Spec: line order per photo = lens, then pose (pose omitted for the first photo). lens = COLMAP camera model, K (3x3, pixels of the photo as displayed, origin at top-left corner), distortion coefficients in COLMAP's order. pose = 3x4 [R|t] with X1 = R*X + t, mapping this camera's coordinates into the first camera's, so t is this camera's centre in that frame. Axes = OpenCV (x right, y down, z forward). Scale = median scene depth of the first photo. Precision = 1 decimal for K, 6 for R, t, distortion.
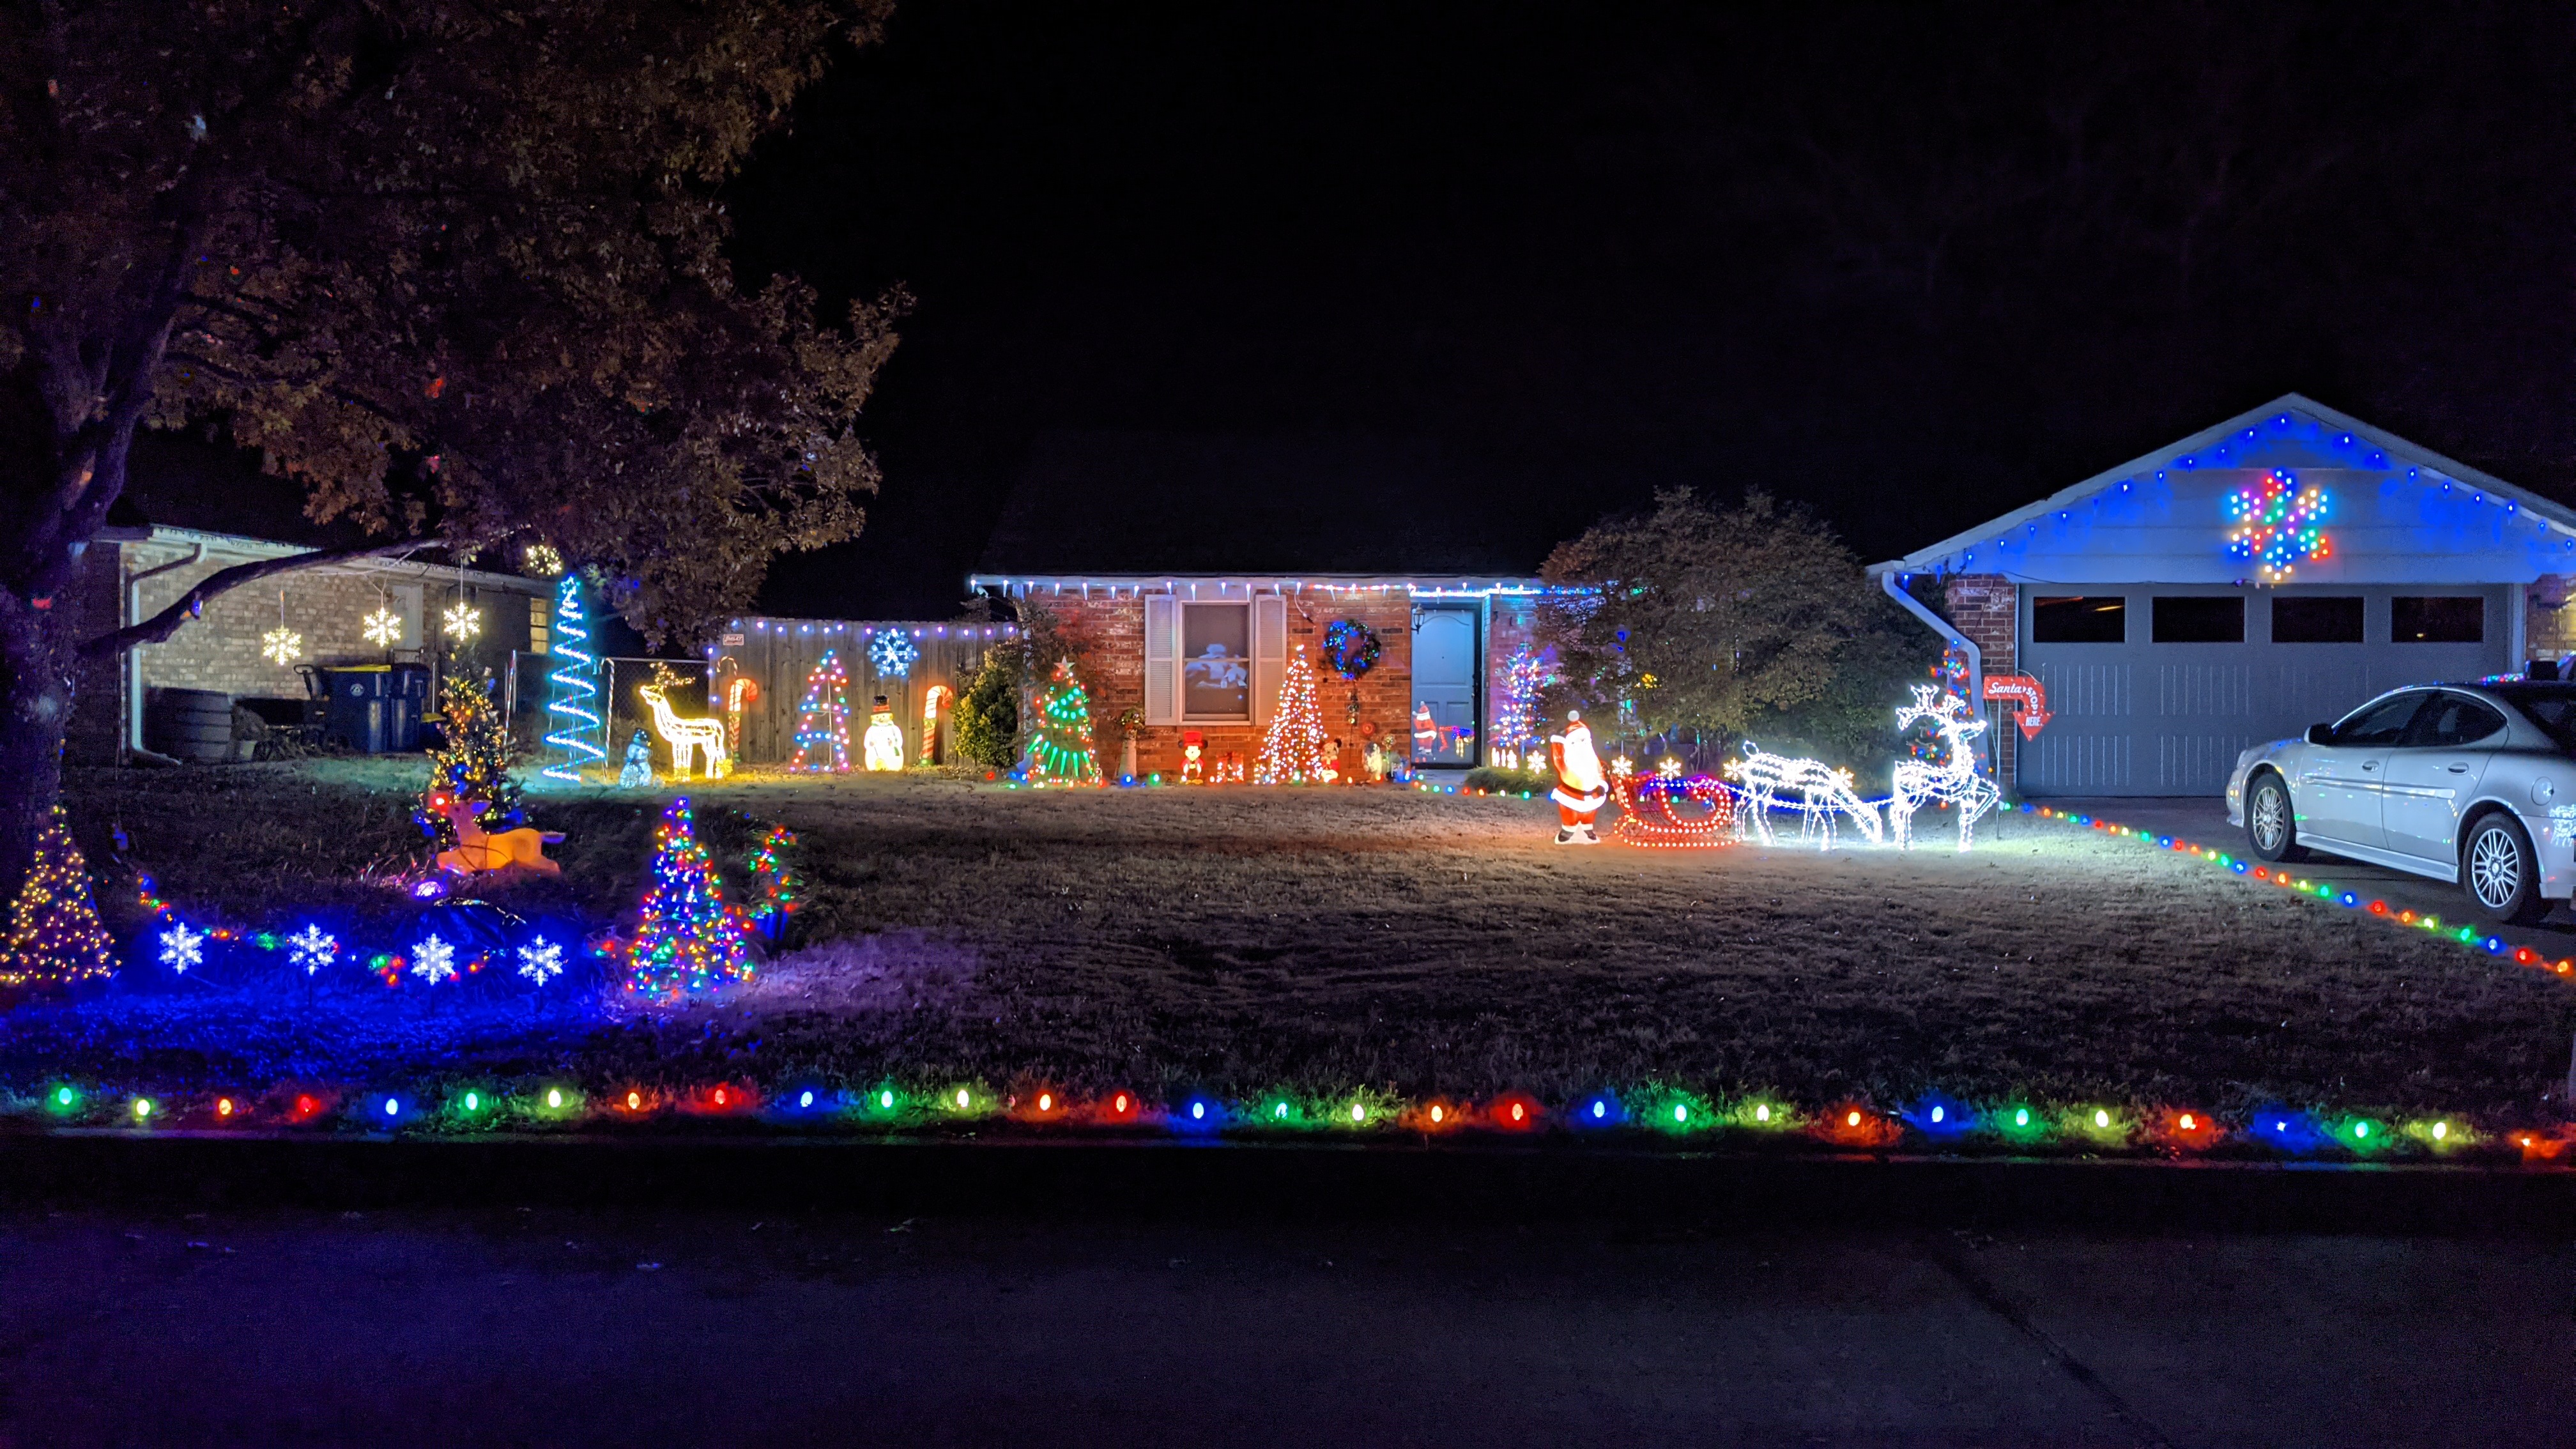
lens RADIAL K [[2072.0, 0, 1303.0], [0, 2072.0, 707.0], [0, 0, 1]] dist [0.052989, -0.015934]
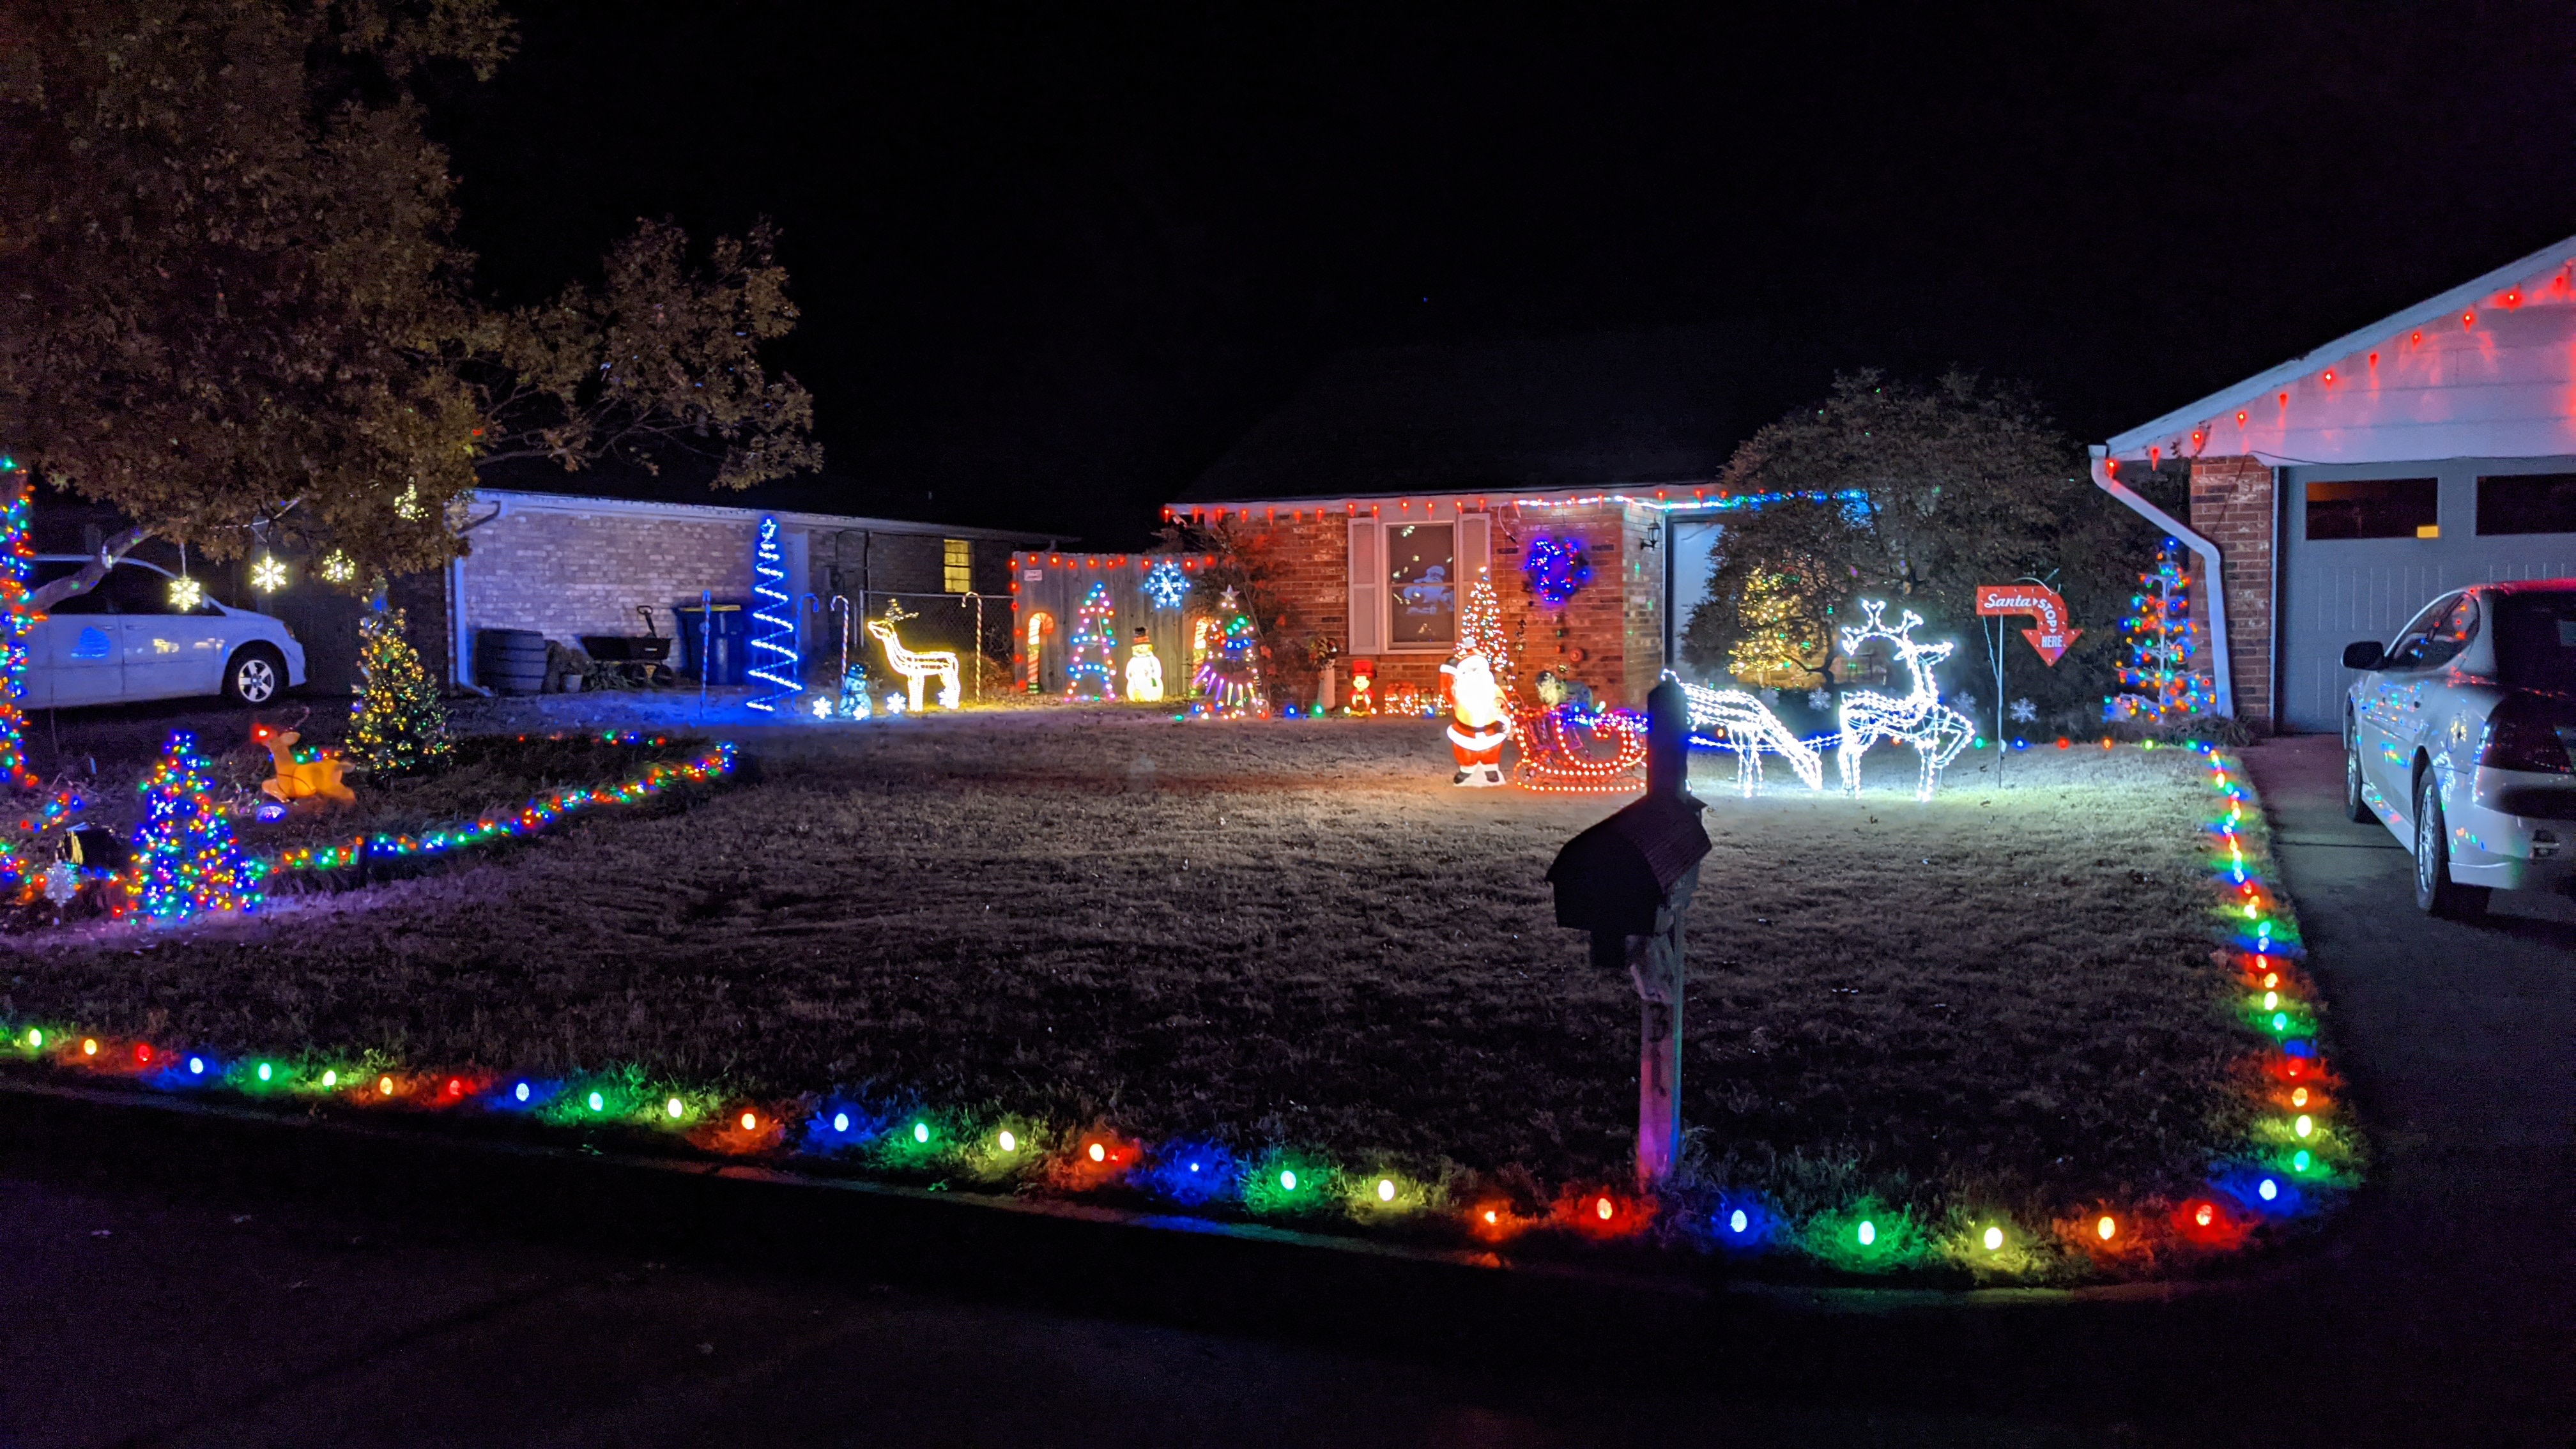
lens RADIAL K [[2072.0, 0, 1283.0], [0, 2072.0, 738.1], [0, 0, 1]] dist [0.052989, -0.015934]
pose [[0.928977, 0.005637, -0.370094, 0.268767], [0.012934, 0.998779, 0.047679, 0.001356], [0.369910, -0.049079, 0.927770, 0.104824]]
